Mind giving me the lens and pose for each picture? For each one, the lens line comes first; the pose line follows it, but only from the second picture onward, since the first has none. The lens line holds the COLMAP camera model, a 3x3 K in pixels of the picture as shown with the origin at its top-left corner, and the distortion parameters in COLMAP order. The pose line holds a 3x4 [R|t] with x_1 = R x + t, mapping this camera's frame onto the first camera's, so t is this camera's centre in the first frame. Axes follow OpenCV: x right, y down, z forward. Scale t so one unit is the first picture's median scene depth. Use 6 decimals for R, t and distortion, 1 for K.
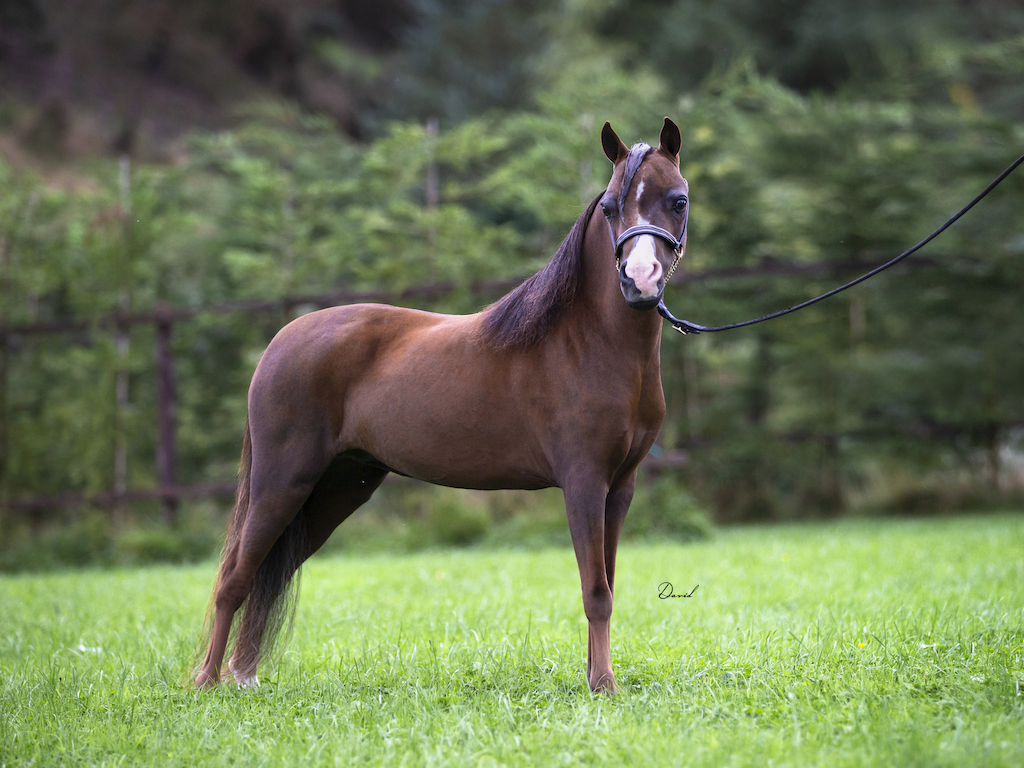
lens RADIAL K [[3964.7, 0, 484.0], [0, 3964.7, 383.8], [0, 0, 1]] dist [-0.008462, 3.347251]
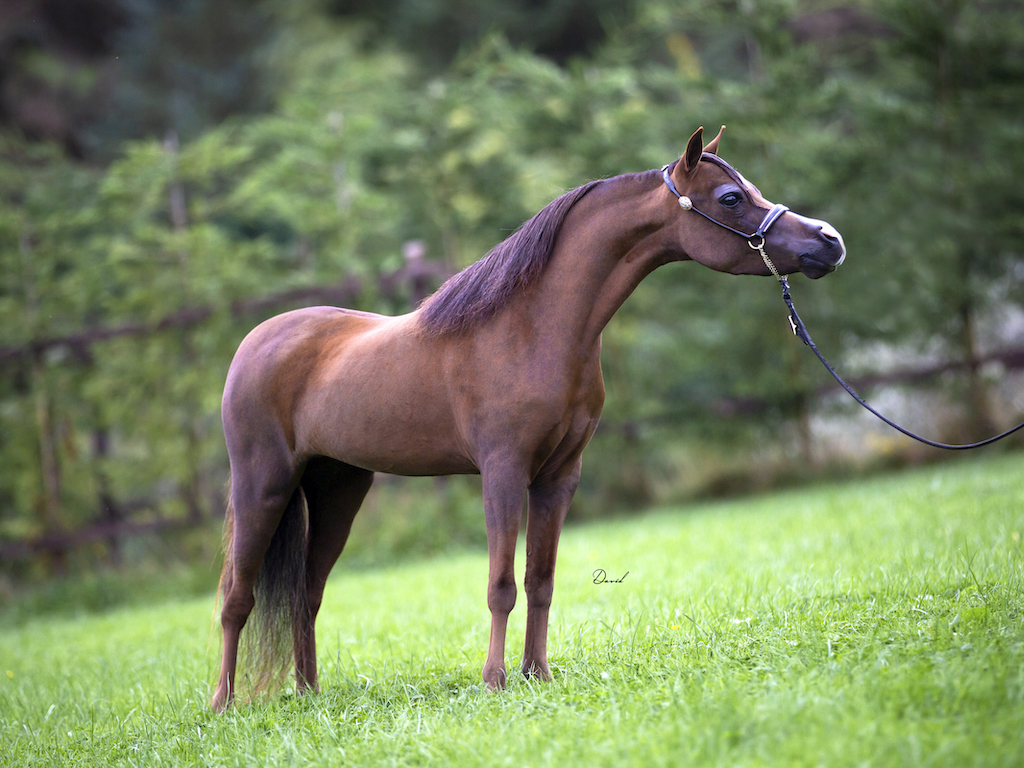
lens RADIAL K [[4875.8, 0, 512.0], [0, 4875.8, 384.0], [0, 0, 1]] dist [0.190035, 4.782105]
pose [[0.992222, -0.109273, 0.059620, -0.010733], [0.109548, 0.993981, -0.001353, 0.002782], [-0.059113, 0.007874, 0.998220, -0.208189]]
